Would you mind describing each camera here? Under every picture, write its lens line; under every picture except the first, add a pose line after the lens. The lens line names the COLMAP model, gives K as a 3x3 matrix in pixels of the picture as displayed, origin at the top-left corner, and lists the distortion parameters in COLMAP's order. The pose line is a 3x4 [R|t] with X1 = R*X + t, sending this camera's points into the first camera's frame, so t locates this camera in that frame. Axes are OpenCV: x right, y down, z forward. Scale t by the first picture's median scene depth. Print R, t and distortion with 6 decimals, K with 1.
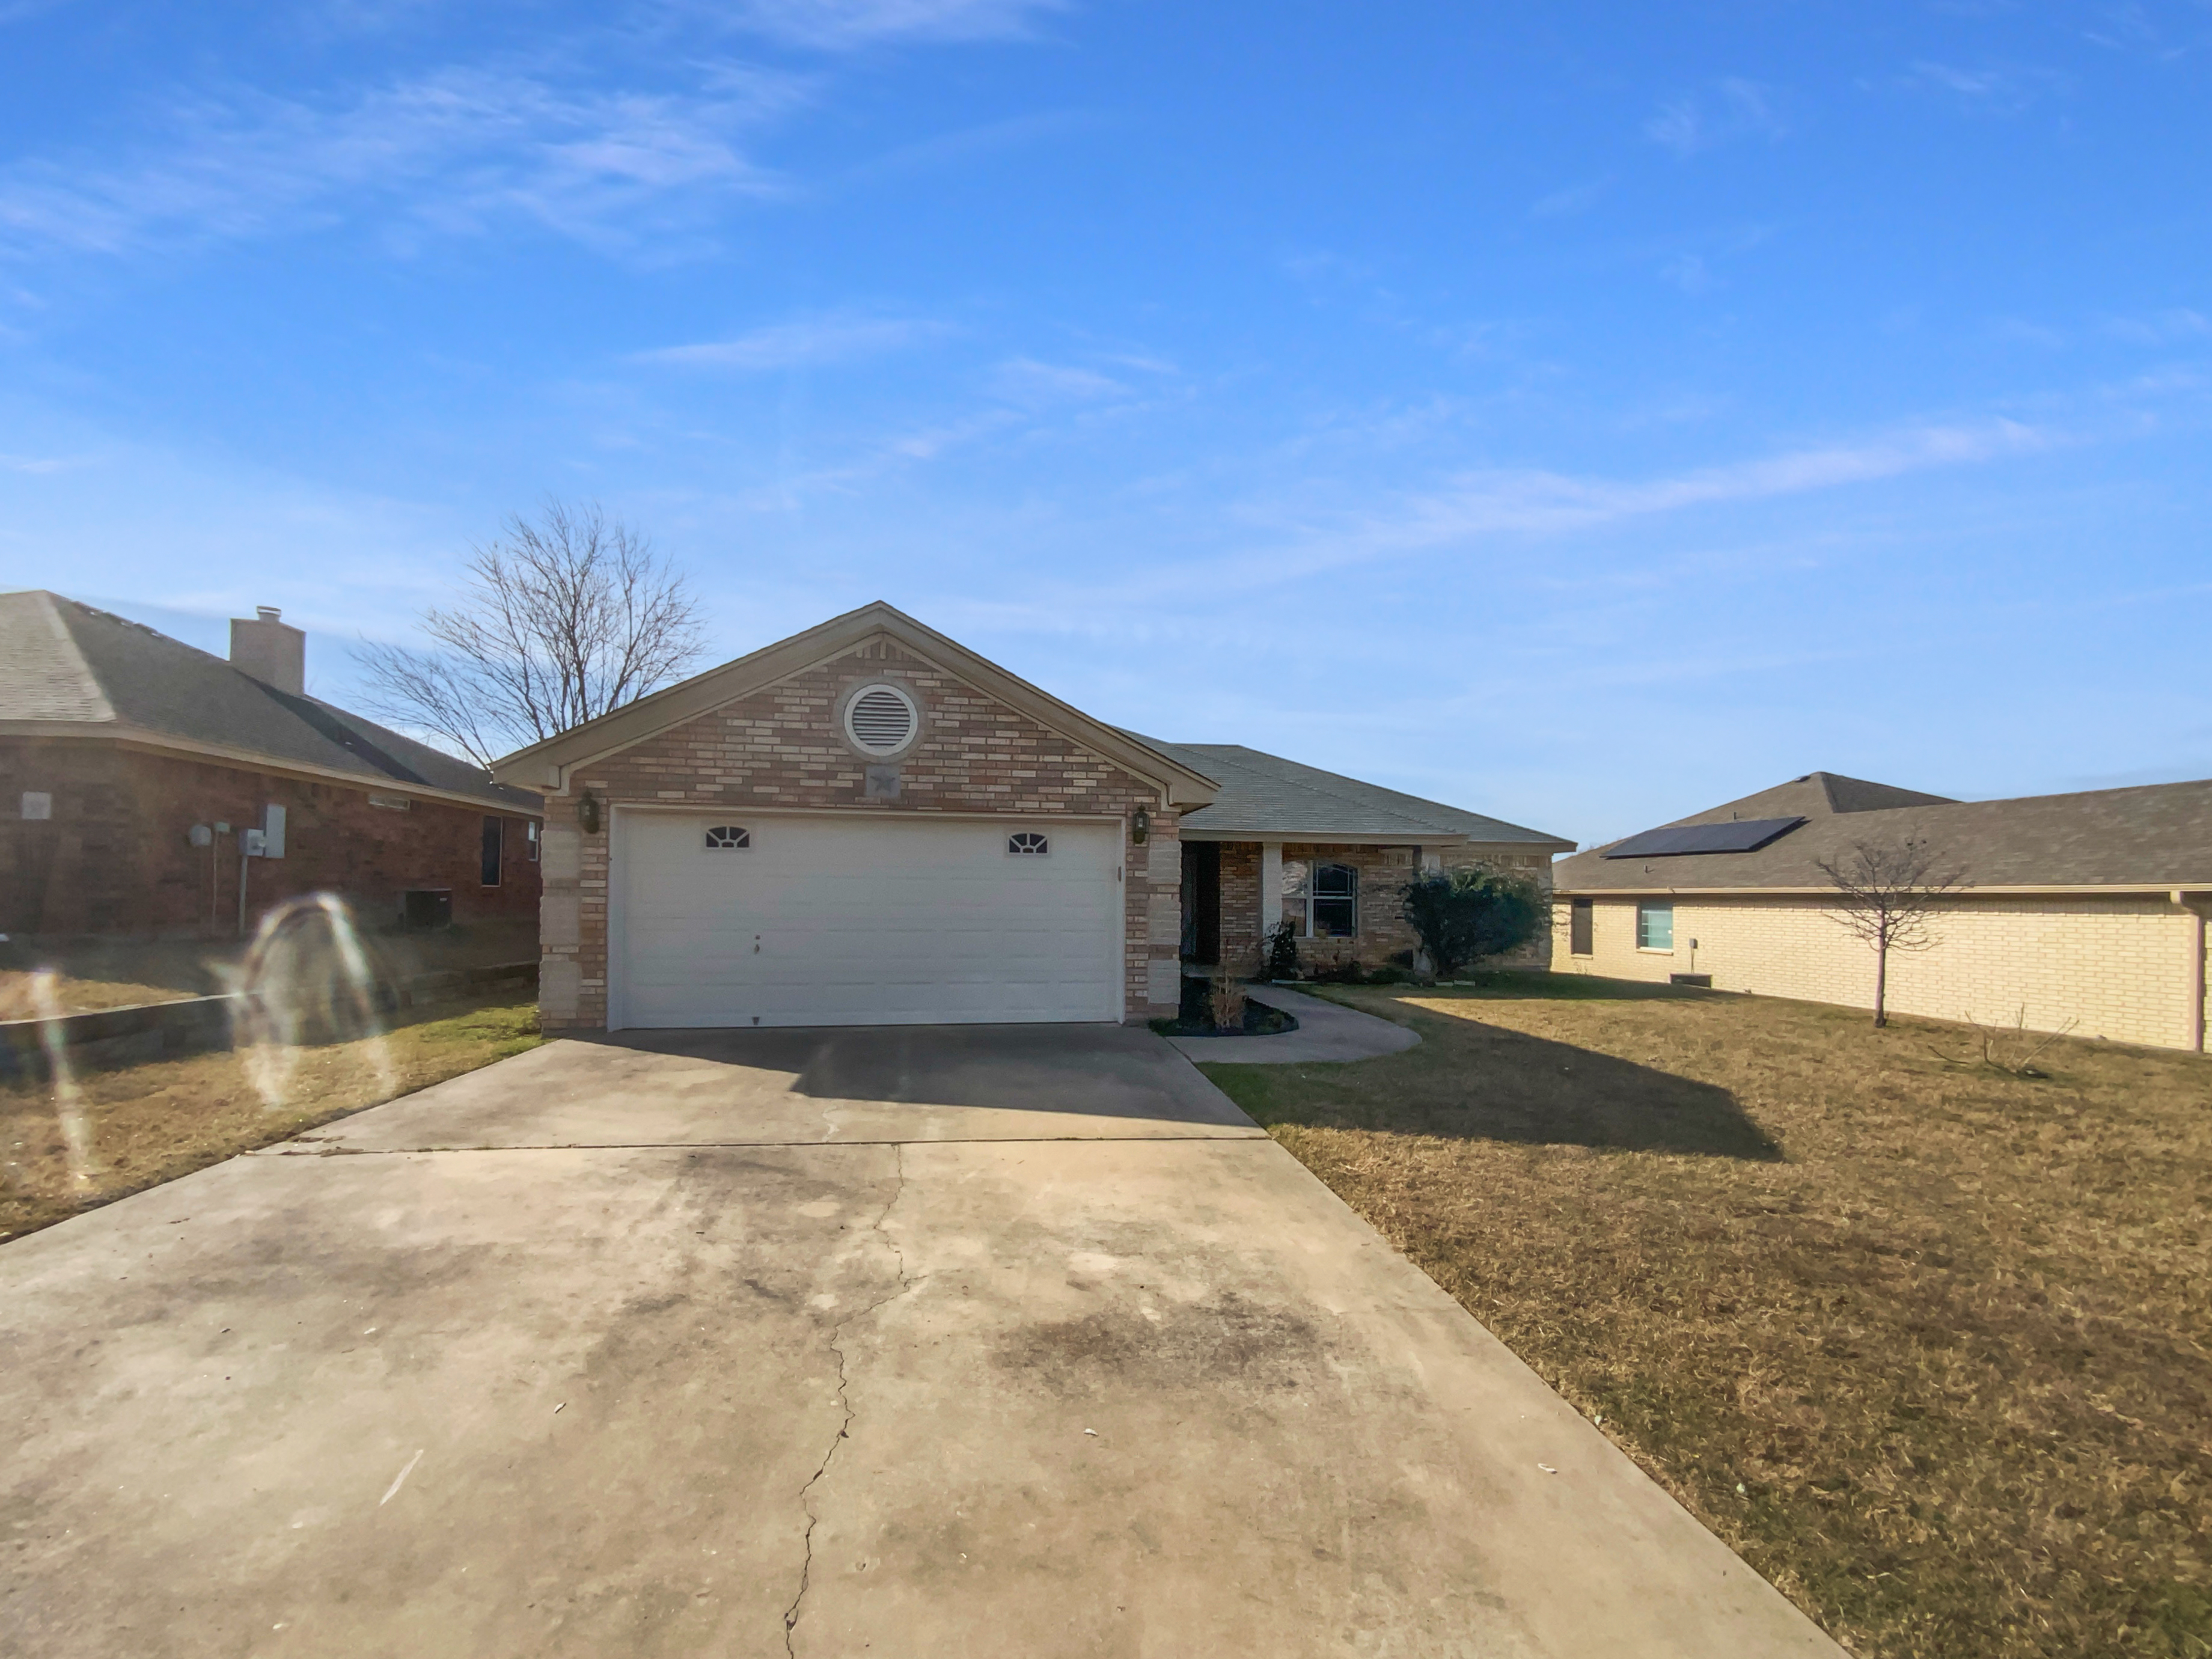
lens RADIAL K [[886.5, 0, 1106.0], [0, 886.5, 829.5], [0, 0, 1]] dist [0.026451, -0.020802]
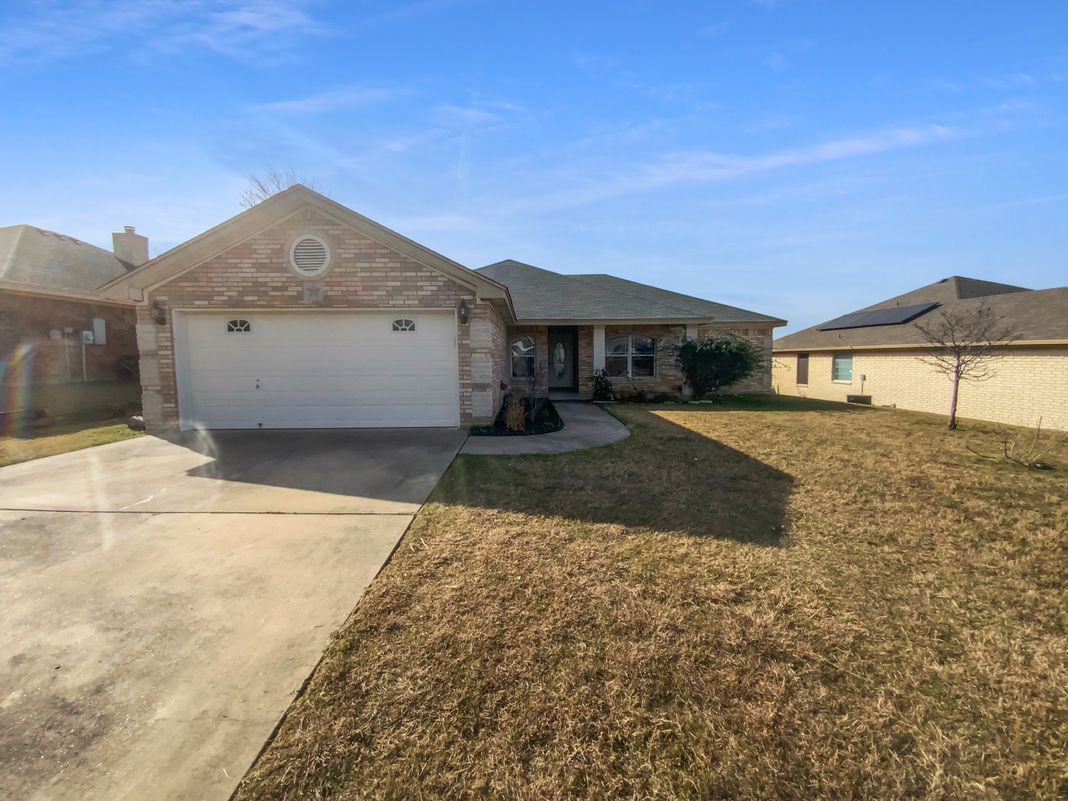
lens RADIAL K [[434.9, 0, 519.4], [0, 434.9, 371.4], [0, 0, 1]] dist [0.003258, -0.009964]
pose [[0.990894, -0.012745, -0.134042, 0.258467], [0.026750, 0.994300, 0.103206, 0.024621], [0.131963, -0.105852, 0.985587, 0.193290]]
